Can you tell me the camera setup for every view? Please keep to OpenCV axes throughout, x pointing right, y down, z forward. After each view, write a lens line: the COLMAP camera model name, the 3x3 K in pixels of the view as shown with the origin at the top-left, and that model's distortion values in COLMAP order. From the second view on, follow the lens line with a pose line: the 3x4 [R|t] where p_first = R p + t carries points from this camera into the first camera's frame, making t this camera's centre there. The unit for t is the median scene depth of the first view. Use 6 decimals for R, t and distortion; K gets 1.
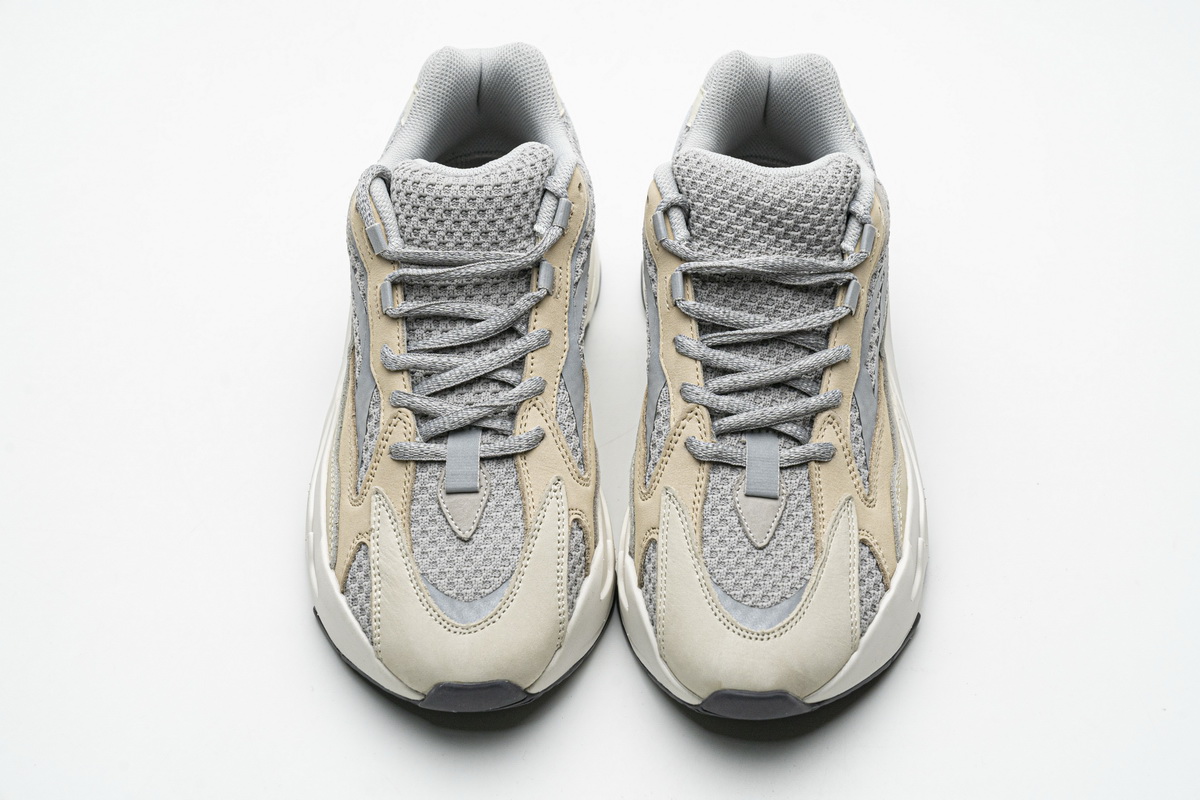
lens RADIAL K [[2340.6, 0, 590.9], [0, 2340.6, 353.2], [0, 0, 1]] dist [0.002106, 0.000000]
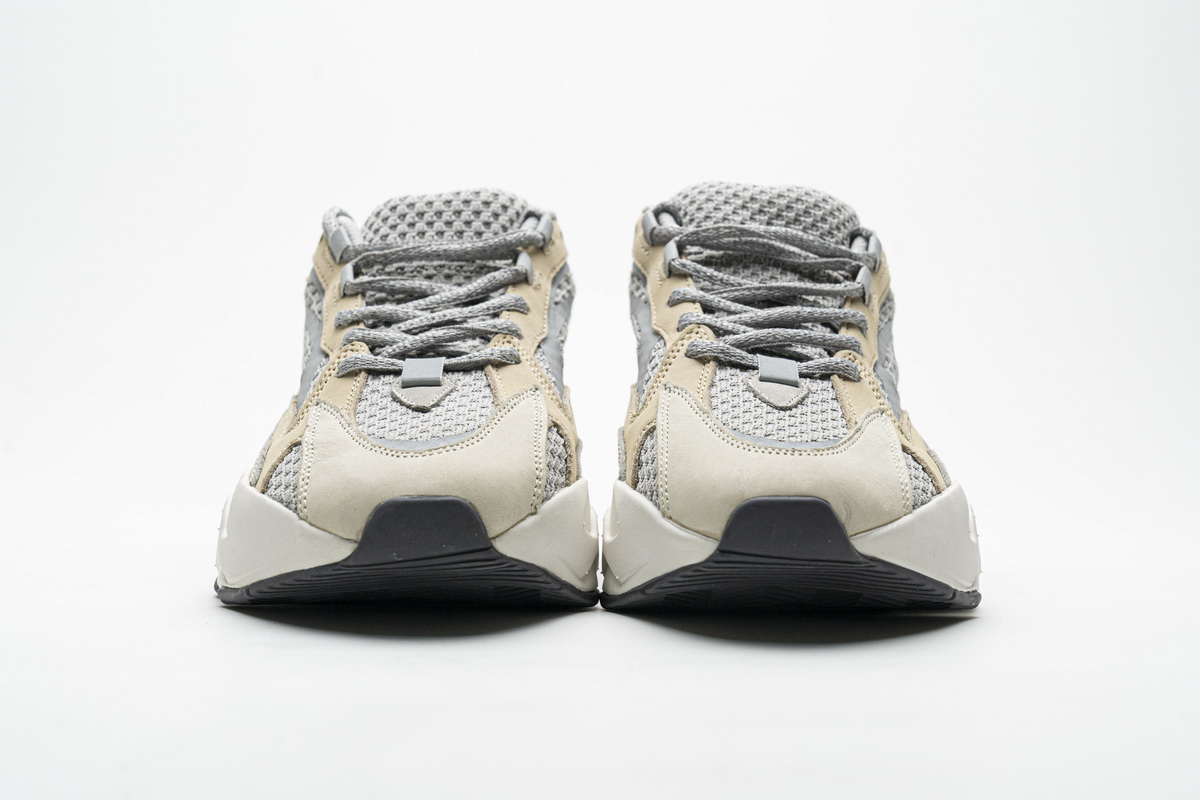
lens RADIAL K [[2045.4, 0, 592.9], [0, 2045.4, 400.9], [0, 0, 1]] dist [-0.103500, 0.000000]
pose [[0.999311, 0.026956, 0.025496, -0.012160], [-0.003113, 0.745635, -0.666347, 0.552216], [-0.036973, 0.665809, 0.745205, 0.460802]]
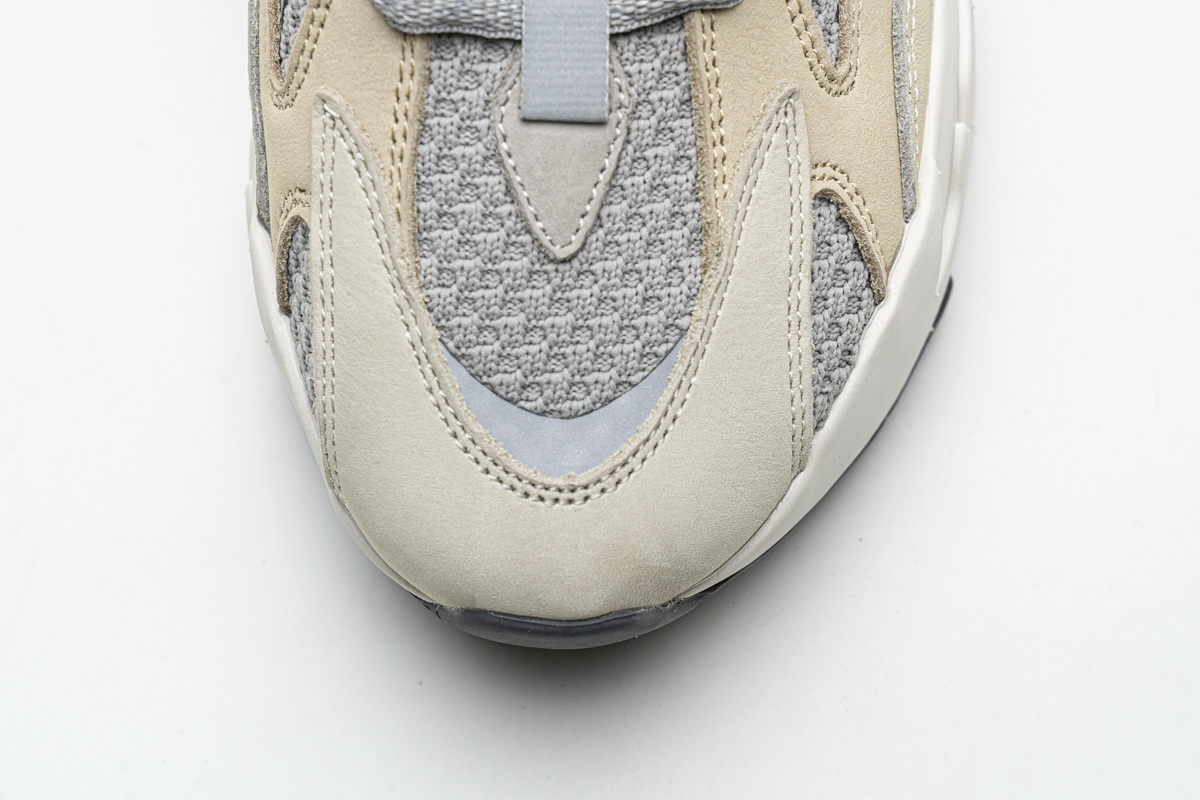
lens RADIAL K [[2340.6, 0, 600.6], [0, 2340.6, 391.6], [0, 0, 1]] dist [0.002106, 0.000000]
pose [[0.999039, -0.043159, 0.007623, 0.073931], [0.034351, 0.879112, 0.475375, -0.083974], [-0.027218, -0.474656, 0.879750, 0.634231]]
